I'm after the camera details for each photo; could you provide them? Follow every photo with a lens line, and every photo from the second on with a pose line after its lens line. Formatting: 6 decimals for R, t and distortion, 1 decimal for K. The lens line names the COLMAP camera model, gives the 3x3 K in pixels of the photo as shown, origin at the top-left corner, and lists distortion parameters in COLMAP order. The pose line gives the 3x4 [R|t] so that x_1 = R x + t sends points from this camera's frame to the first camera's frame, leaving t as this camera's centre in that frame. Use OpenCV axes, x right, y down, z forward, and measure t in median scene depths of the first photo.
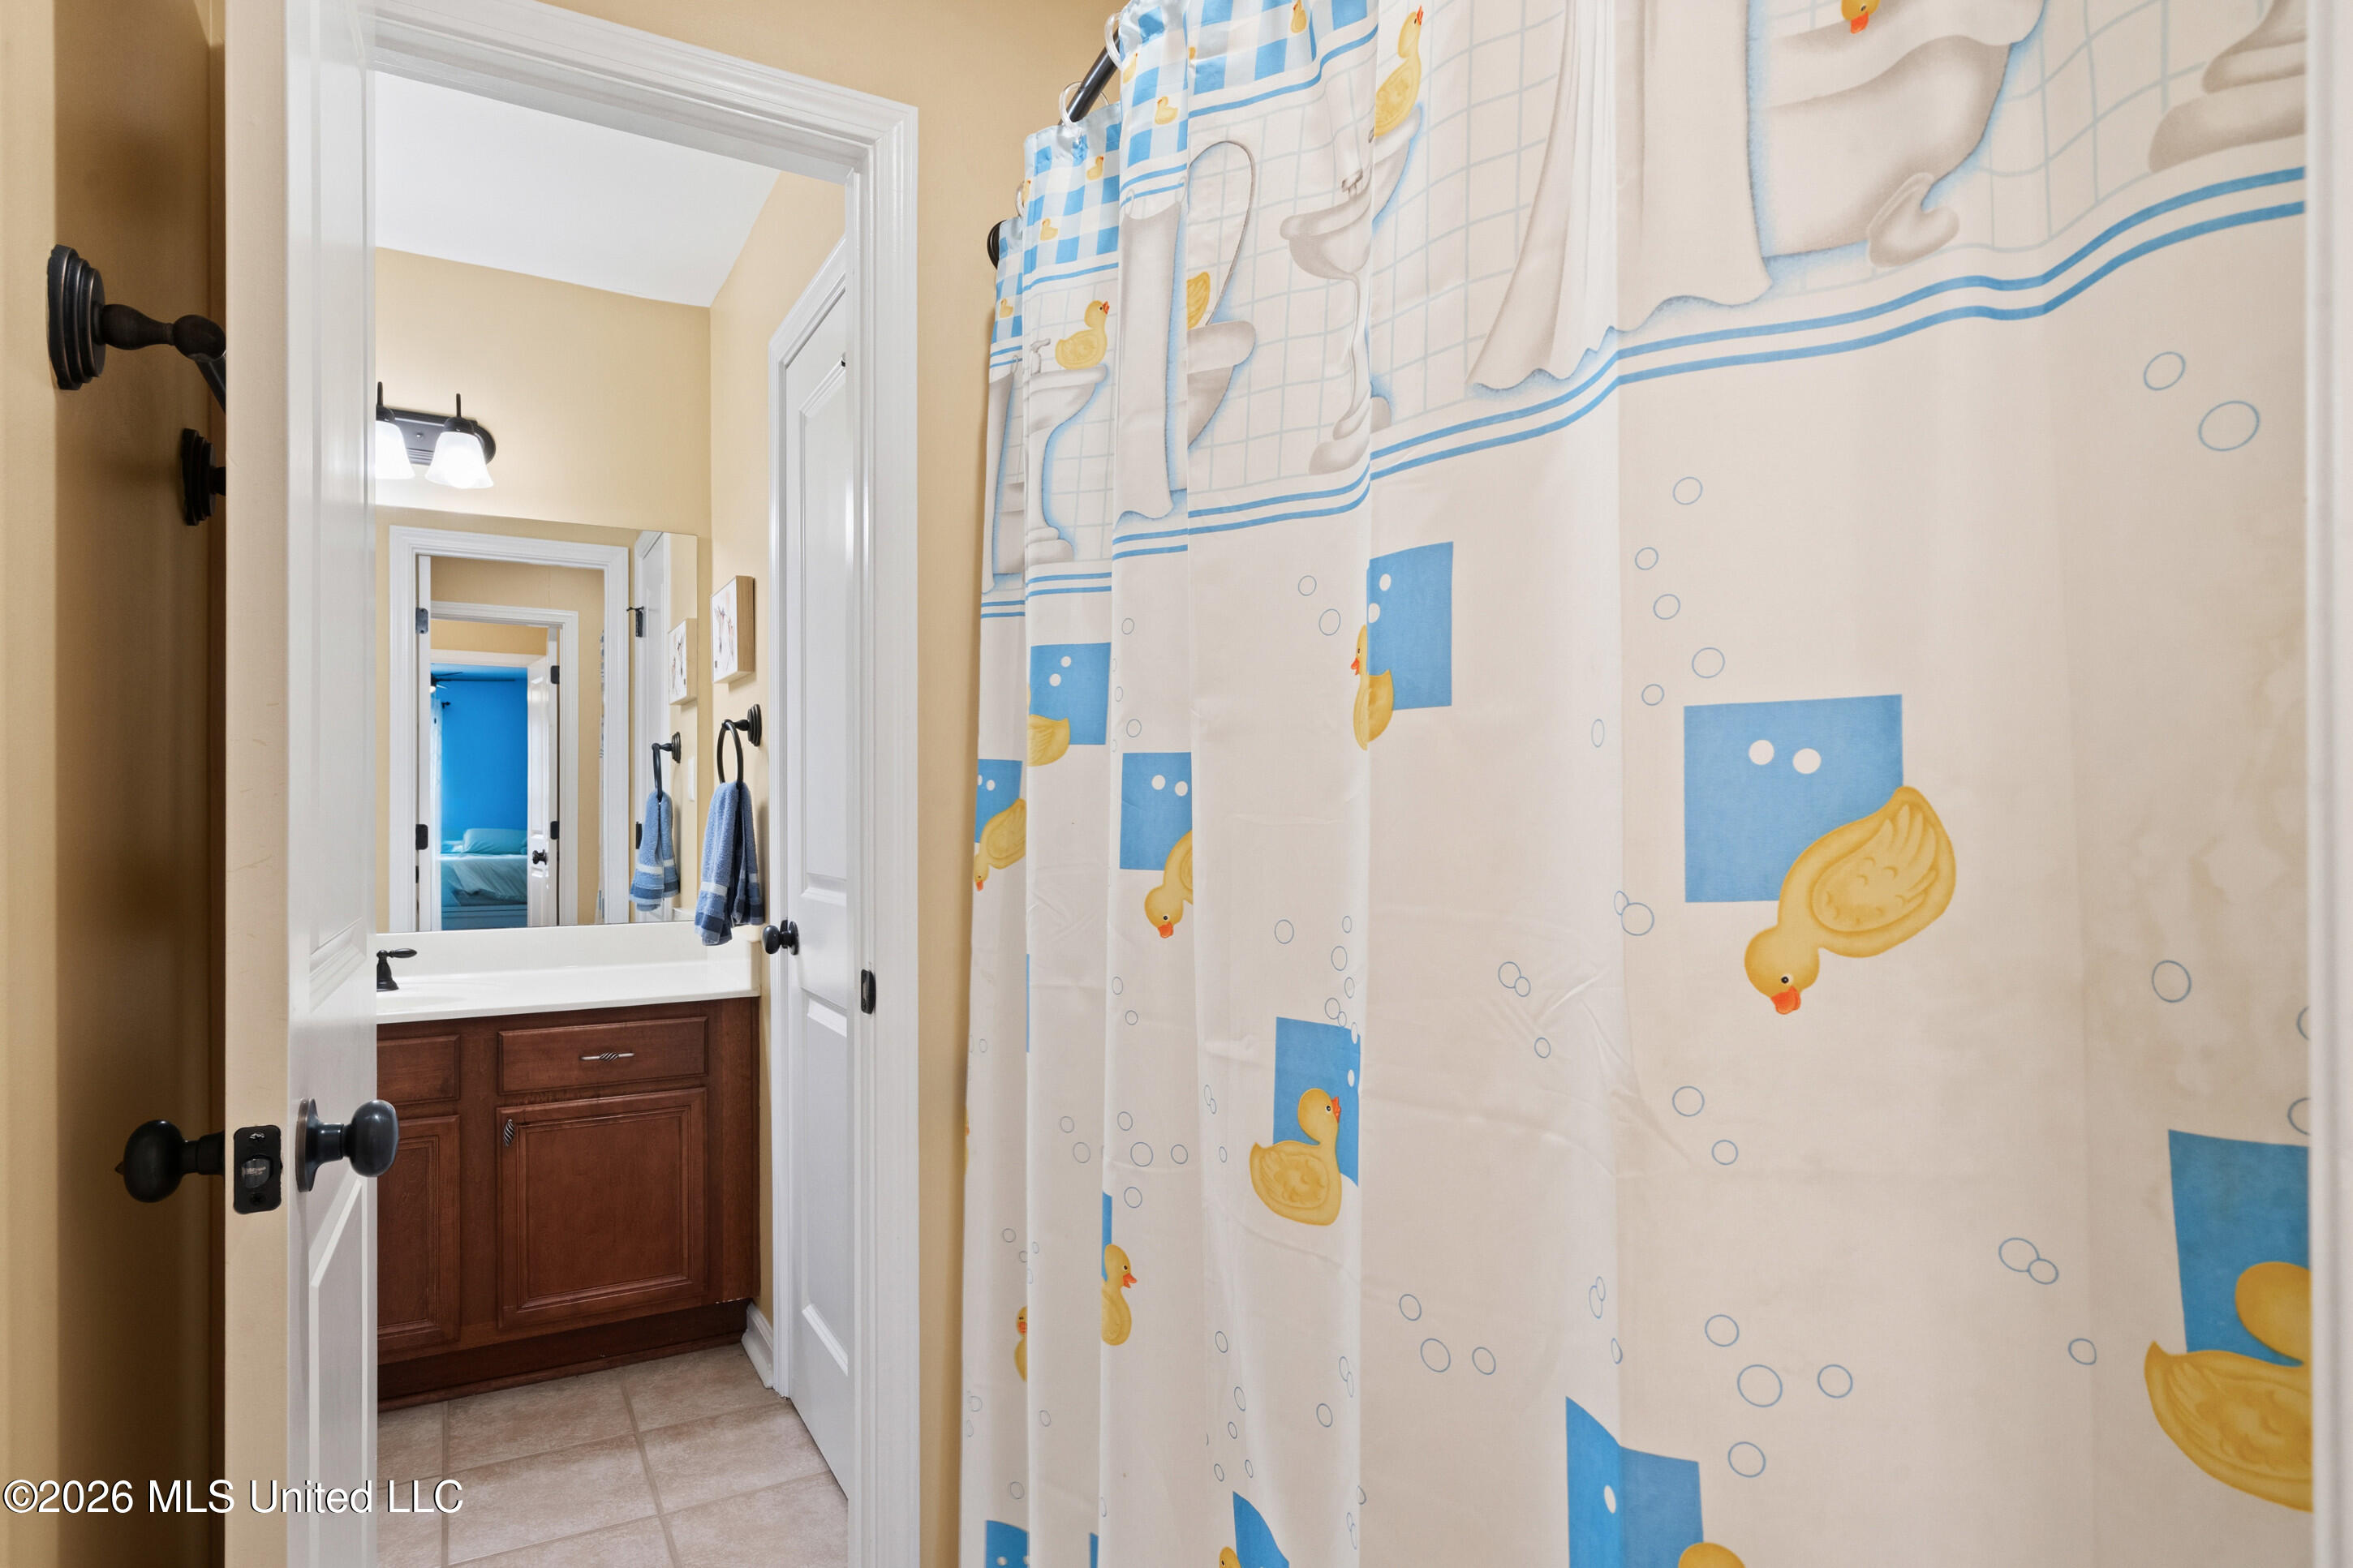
lens RADIAL K [[1261.7, 0, 1183.5], [0, 1261.7, 801.8], [0, 0, 1]] dist [0.003433, 0.000299]
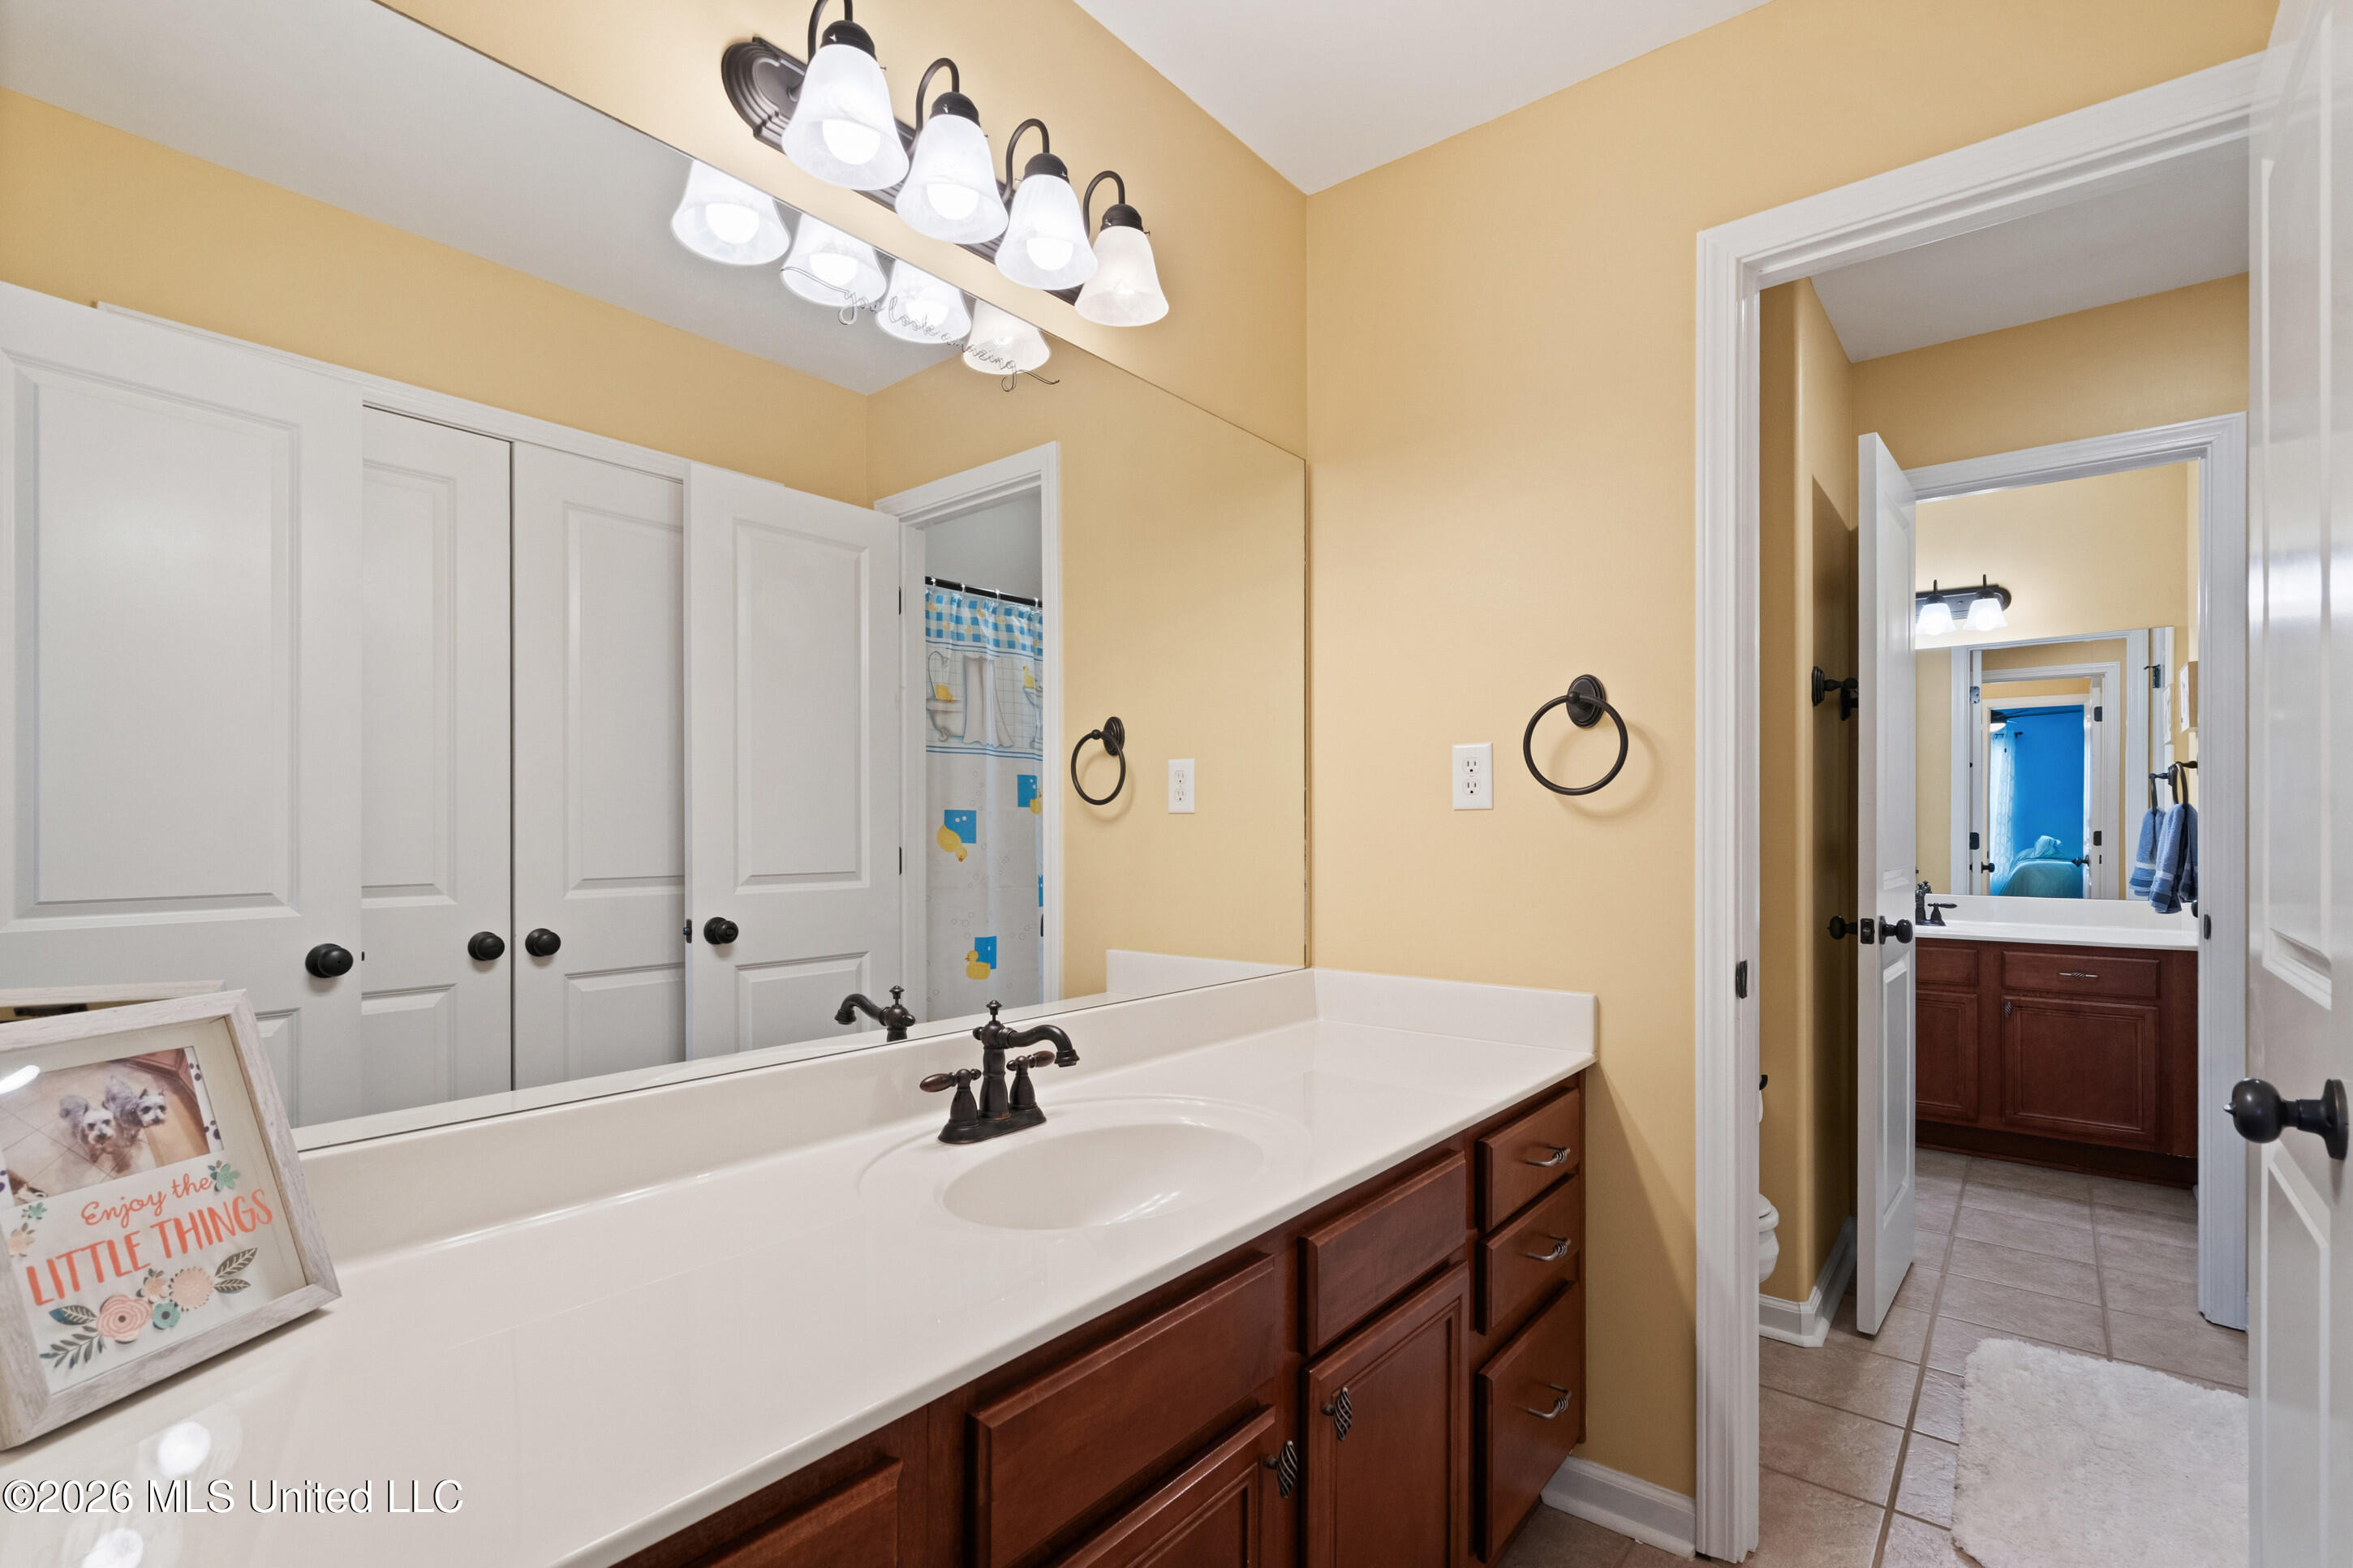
lens RADIAL K [[1079.5, 0, 1122.7], [0, 1079.5, 831.4], [0, 0, 1]] dist [0.000085, -0.001107]
pose [[0.329651, 0.008327, -0.944066, 0.438631], [0.006545, 0.999917, 0.011105, -0.005818], [0.944080, -0.009840, 0.329569, -0.601337]]
